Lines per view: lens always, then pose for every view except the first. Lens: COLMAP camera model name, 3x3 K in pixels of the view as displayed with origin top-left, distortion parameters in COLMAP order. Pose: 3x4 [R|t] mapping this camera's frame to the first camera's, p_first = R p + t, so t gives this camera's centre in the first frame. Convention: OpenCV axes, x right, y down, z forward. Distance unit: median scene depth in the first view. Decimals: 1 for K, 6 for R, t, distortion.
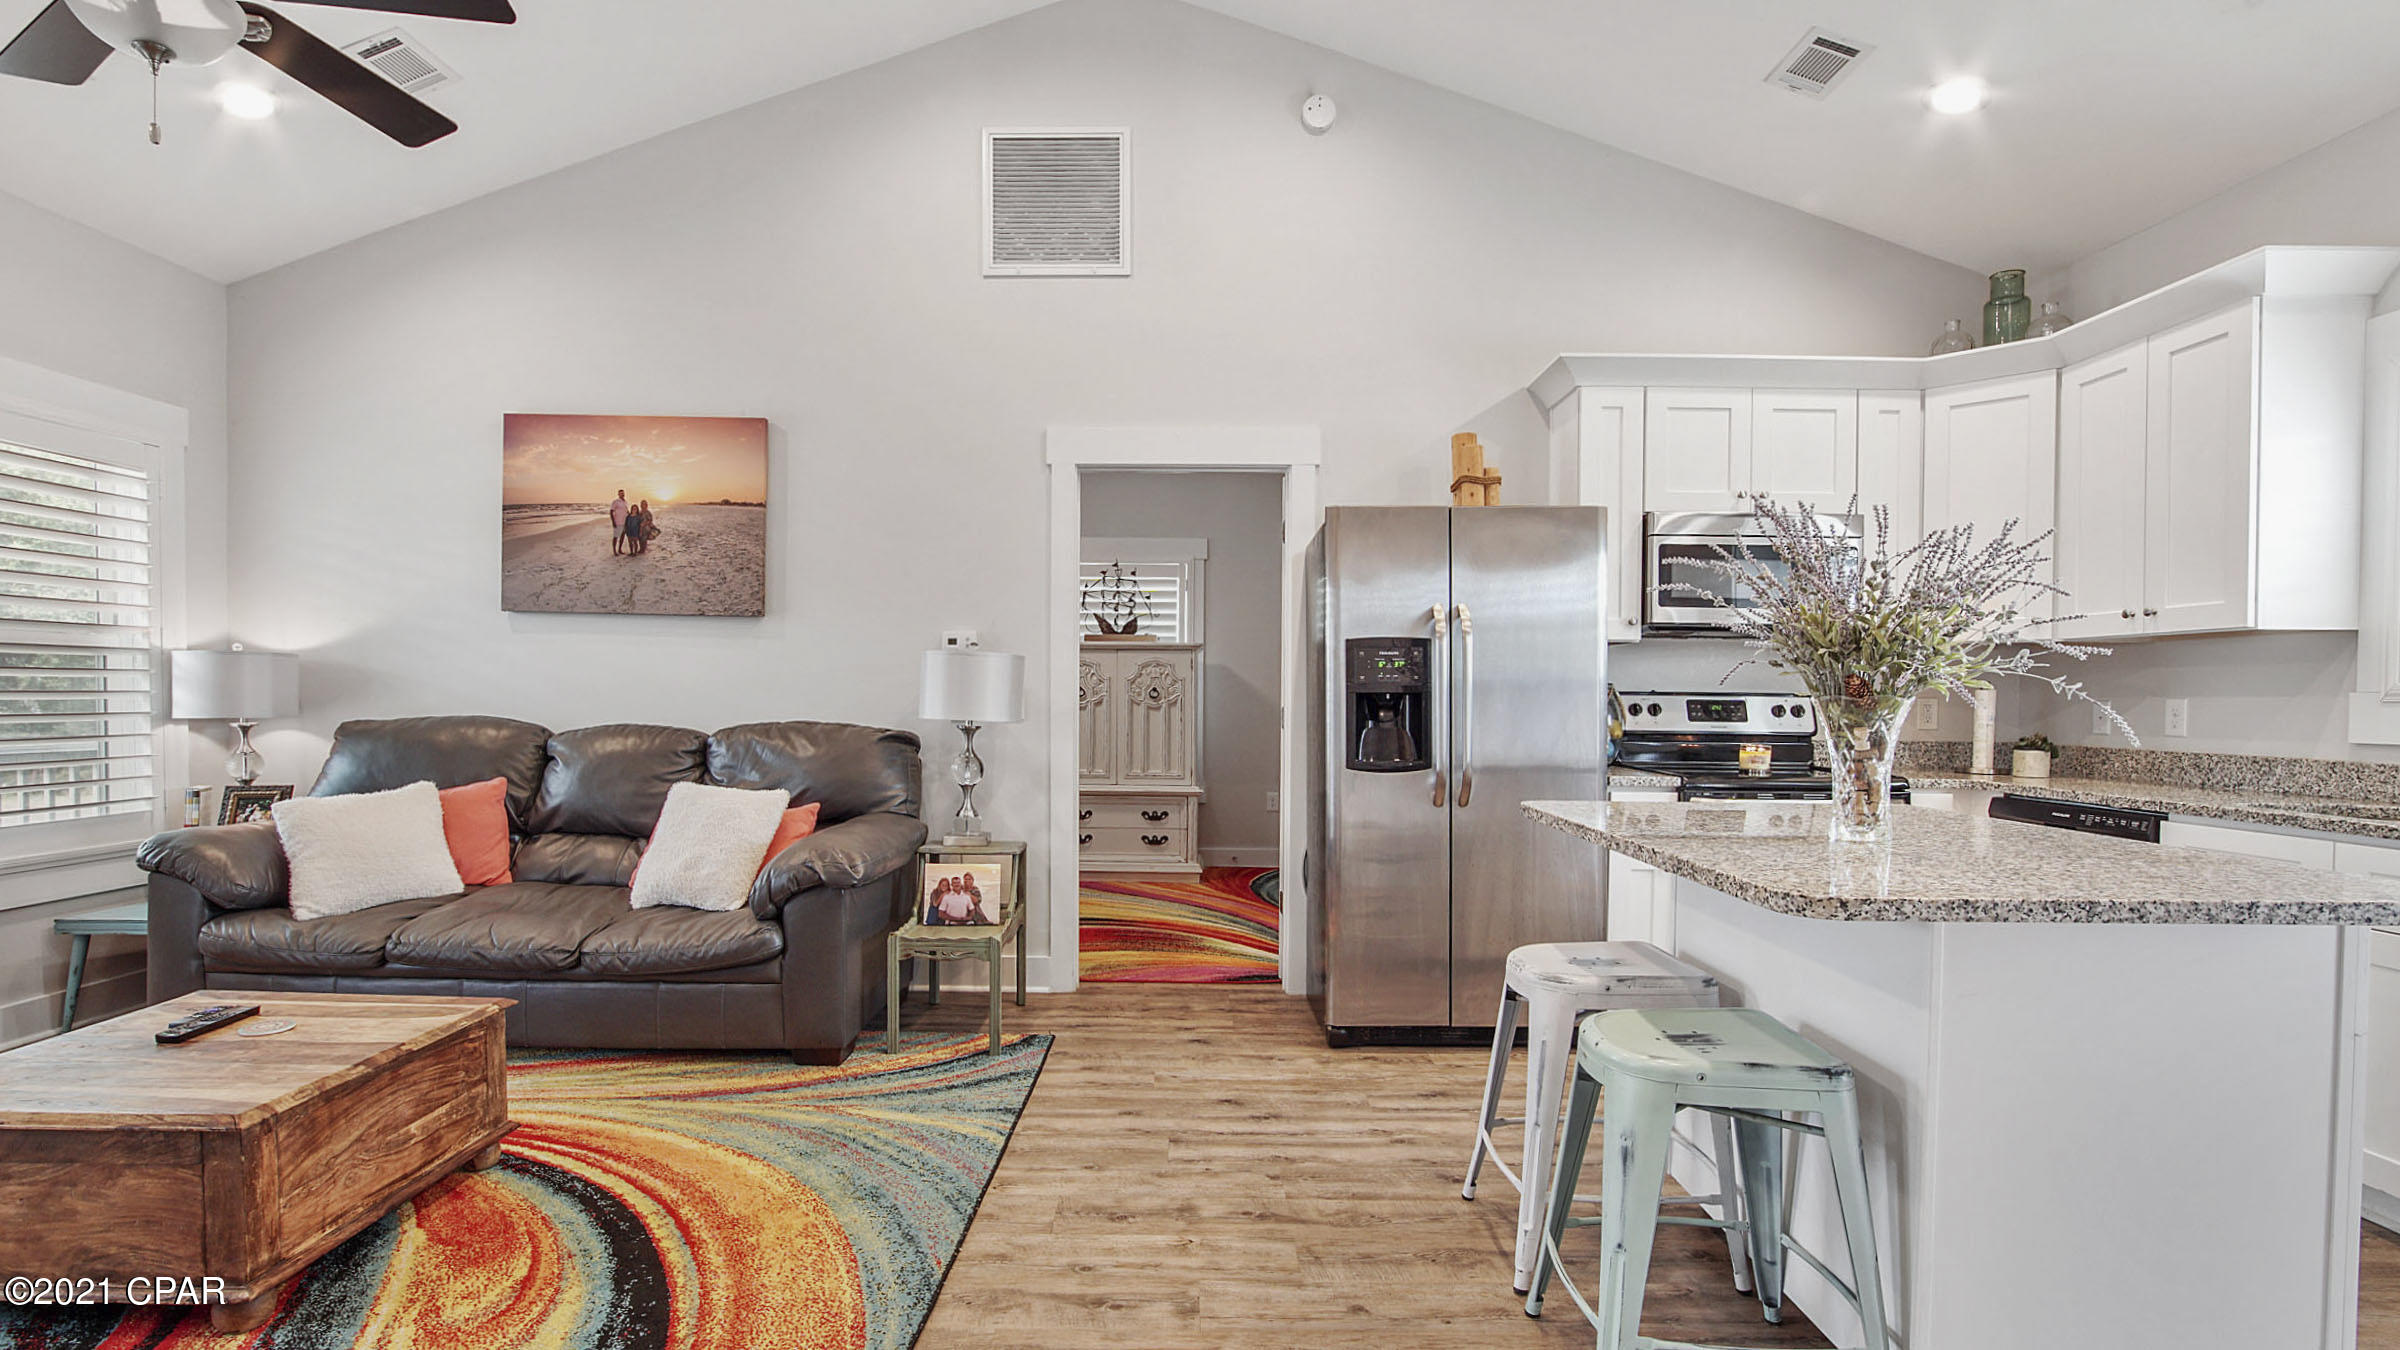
lens RADIAL K [[1115.4, 0, 1174.0], [0, 1115.4, 725.6], [0, 0, 1]] dist [-0.019130, 0.000025]
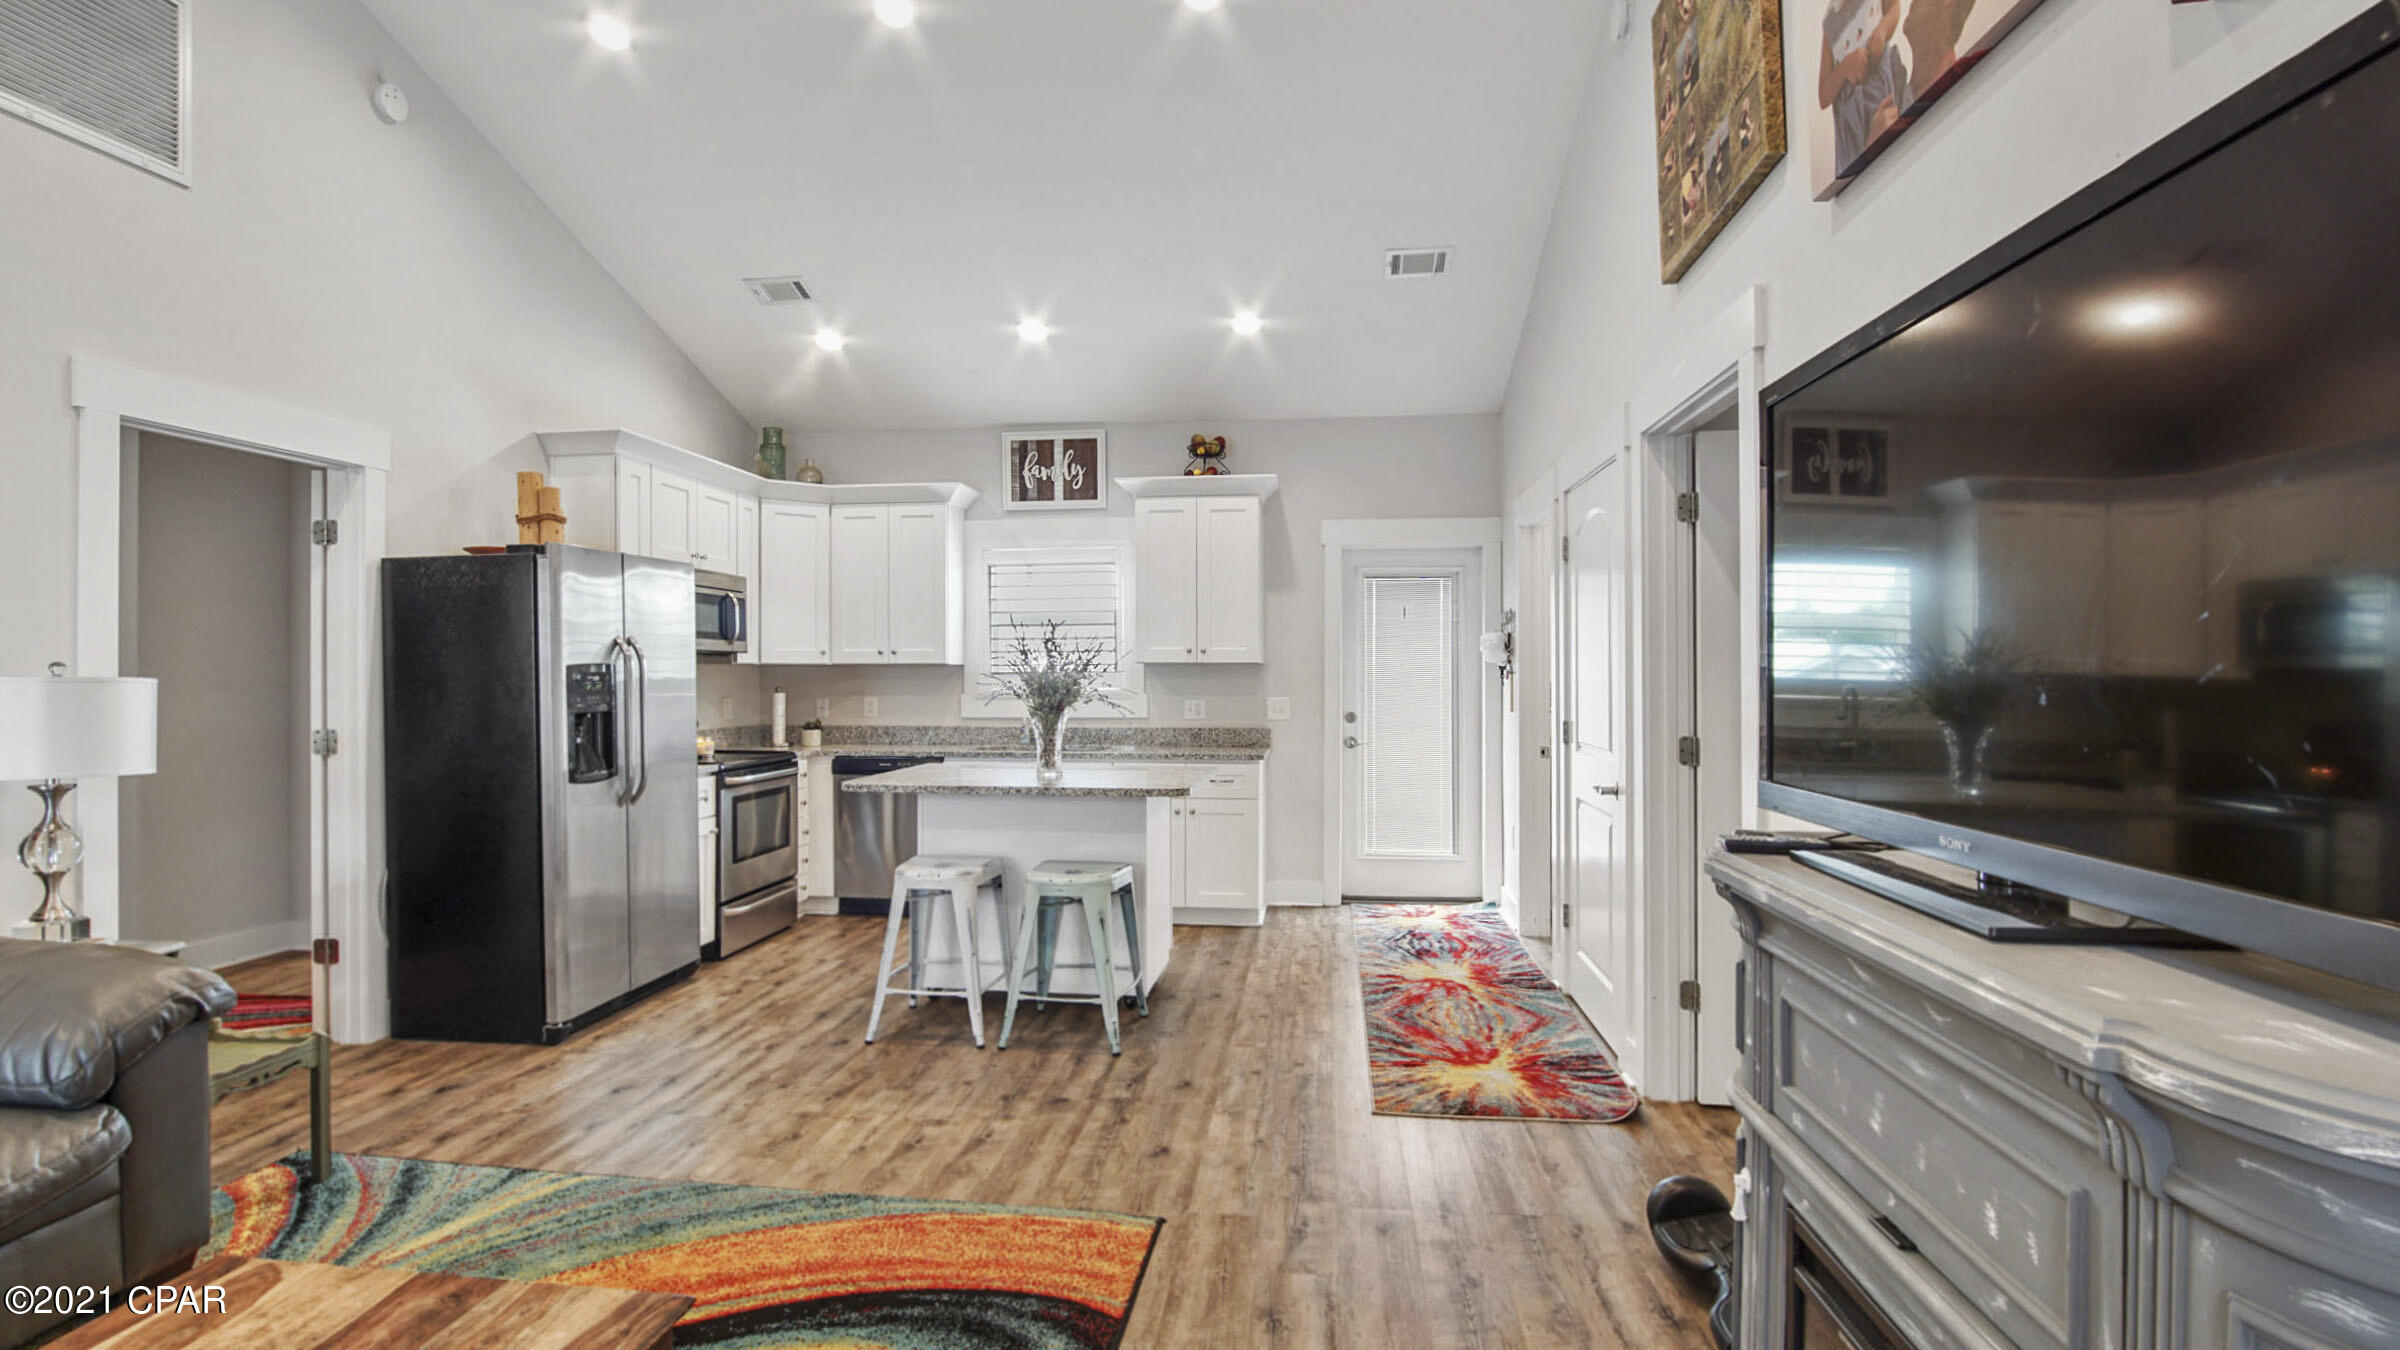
lens RADIAL K [[1119.2, 0, 1200.0], [0, 1119.2, 675.0], [0, 0, 1]] dist [-0.017559, -0.000137]
pose [[0.101433, -0.010032, 0.994792, -0.785153], [0.027774, 0.999588, 0.007249, -0.052711], [-0.994455, 0.026894, 0.101670, 0.240646]]
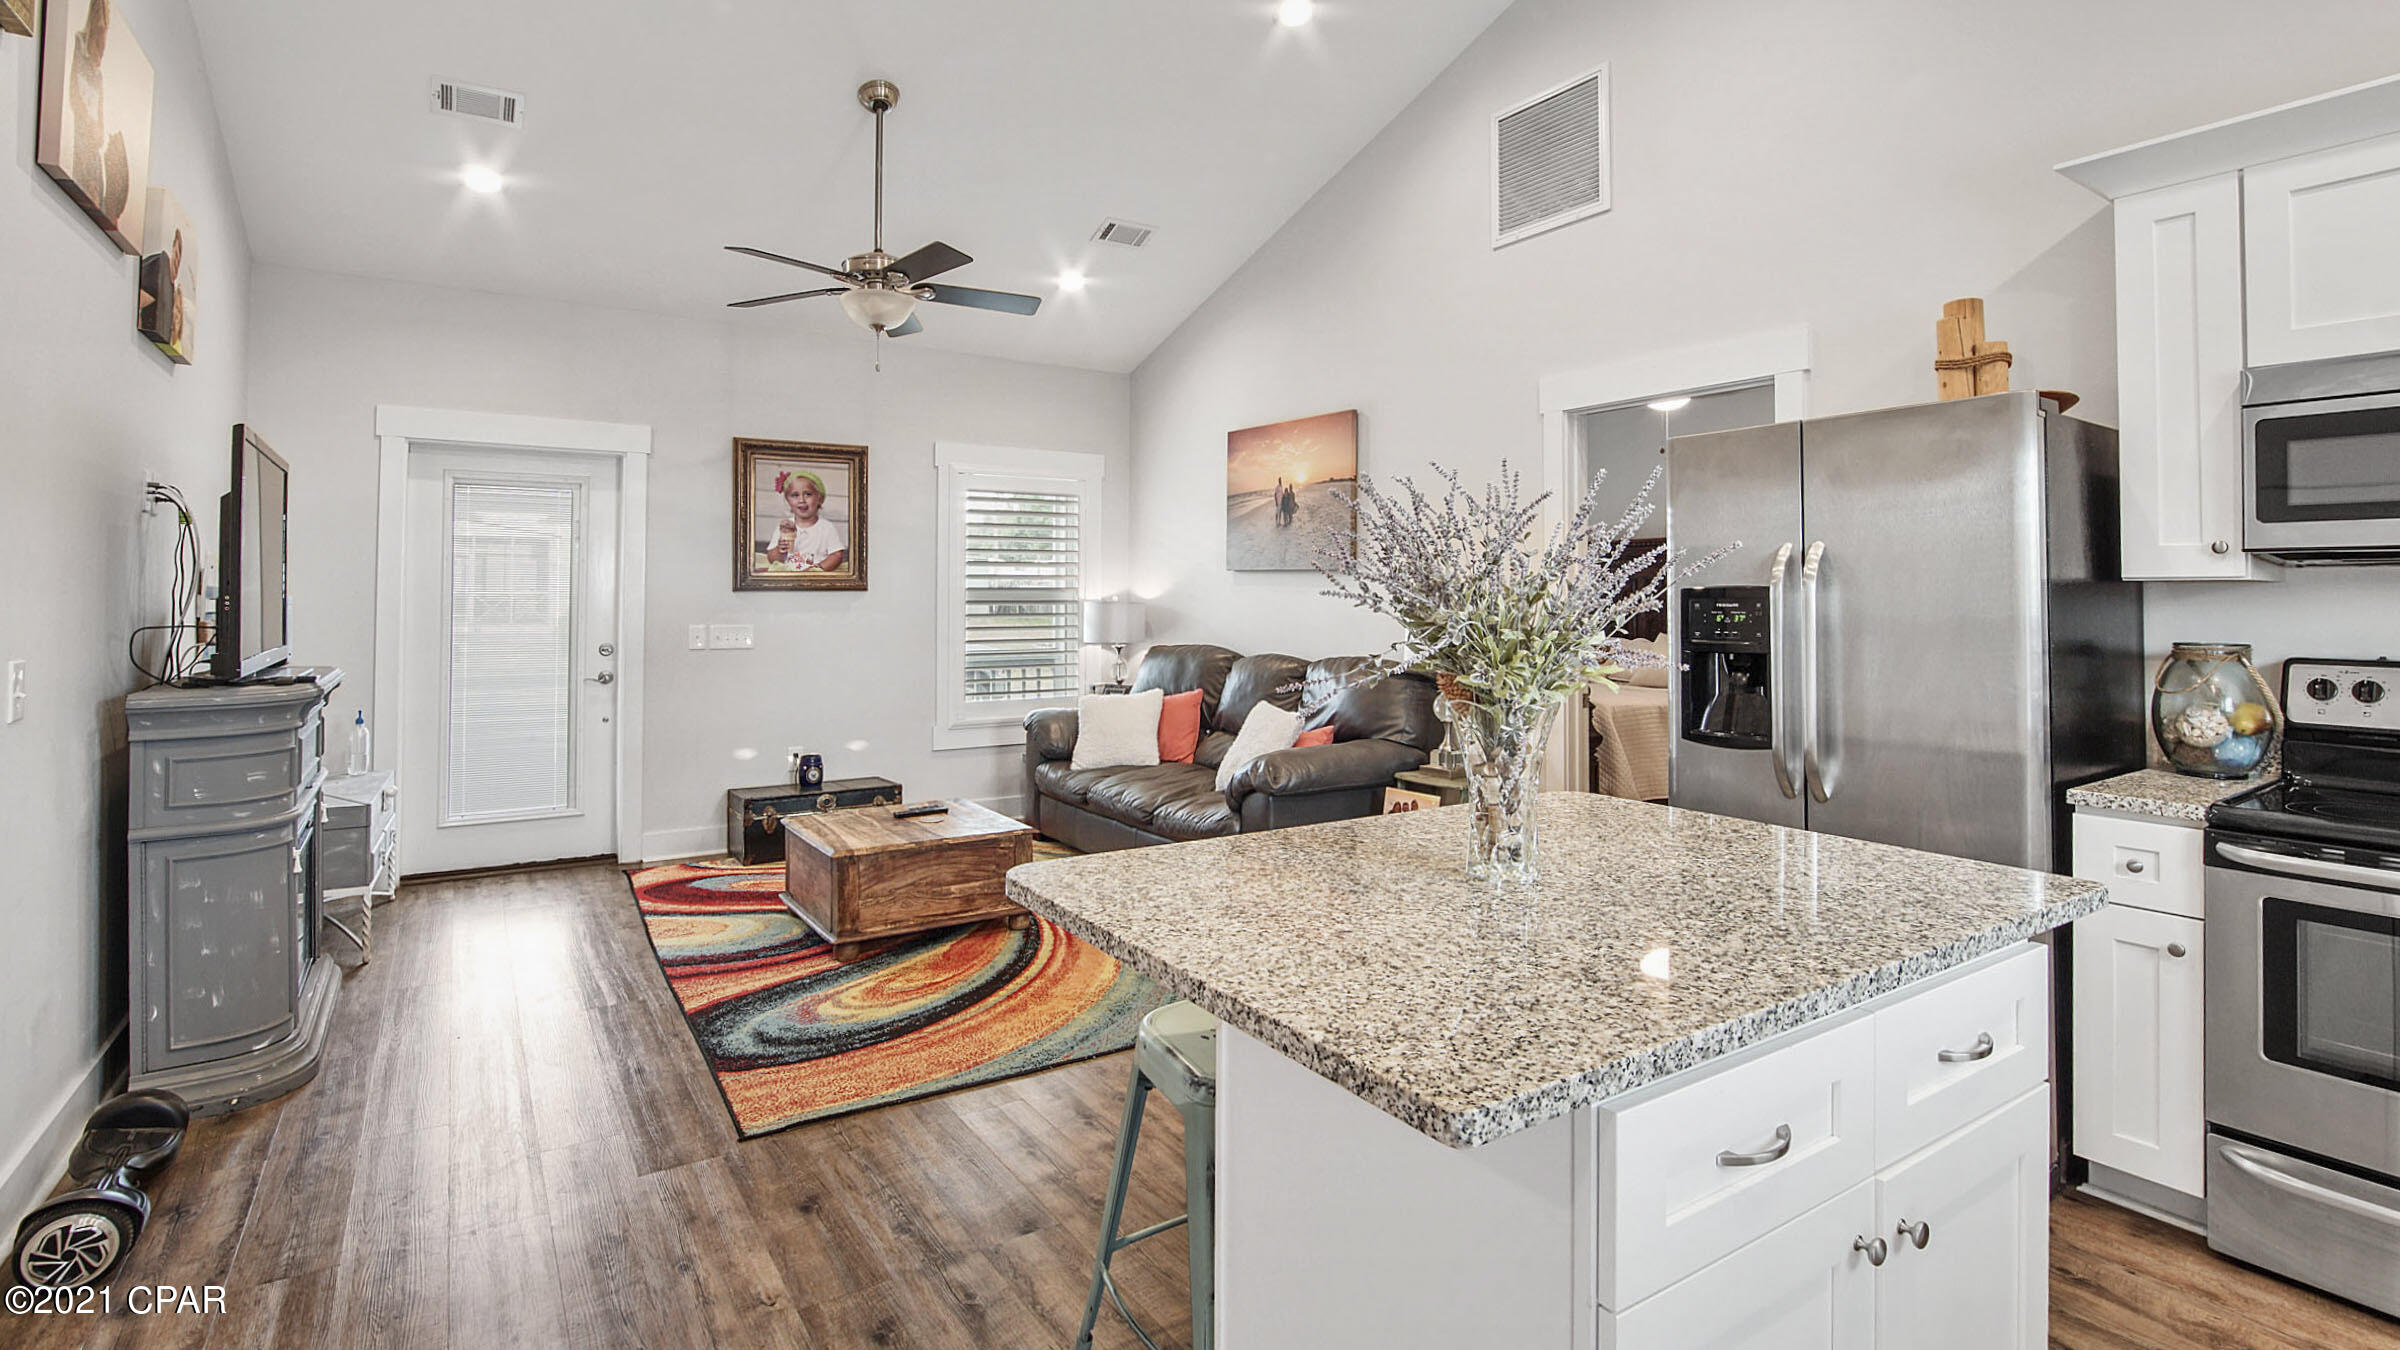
lens RADIAL K [[1121.8, 0, 1197.7], [0, 1121.8, 580.2], [0, 0, 1]] dist [-0.007821, 0.000356]
pose [[0.563604, -0.018365, -0.825841, 0.597405], [-0.020447, 0.999136, -0.036173, -0.040933], [0.825792, 0.037273, 0.562742, 0.174367]]
